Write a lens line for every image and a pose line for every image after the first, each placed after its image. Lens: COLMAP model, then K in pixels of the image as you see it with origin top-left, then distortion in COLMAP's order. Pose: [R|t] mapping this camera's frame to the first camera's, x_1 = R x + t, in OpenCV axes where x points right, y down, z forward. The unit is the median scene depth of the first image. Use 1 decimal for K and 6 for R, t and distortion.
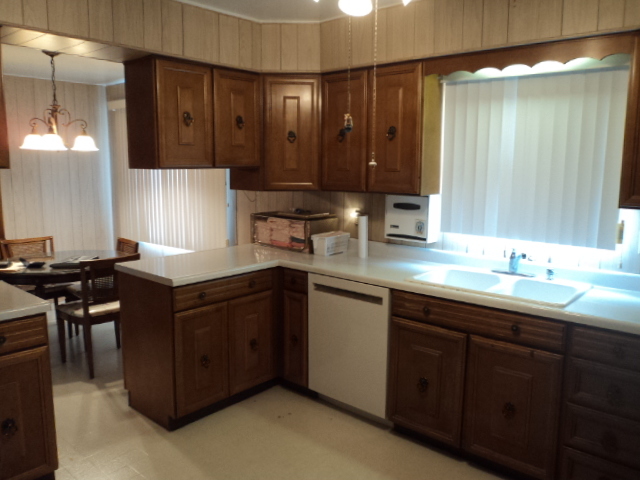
lens RADIAL K [[517.5, 0, 317.2], [0, 517.5, 238.2], [0, 0, 1]] dist [-0.006205, 0.003103]
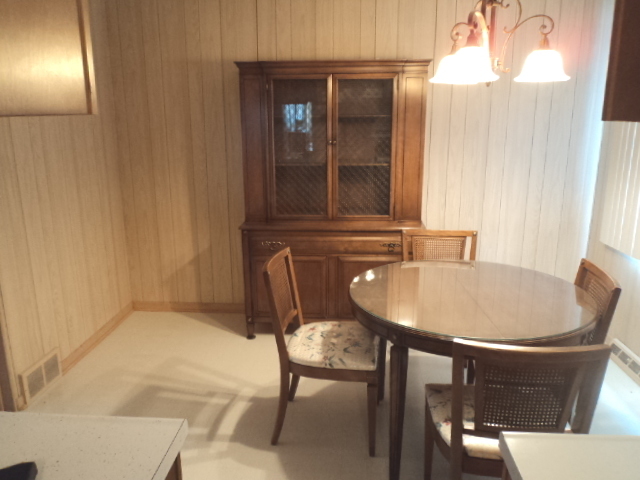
lens RADIAL K [[517.5, 0, 317.2], [0, 517.5, 238.2], [0, 0, 1]] dist [-0.006205, 0.003103]
pose [[0.598958, 0.184012, -0.779351, -0.157256], [-0.106642, 0.982901, 0.150113, -0.069368], [0.793647, -0.006800, 0.608340, 0.500304]]
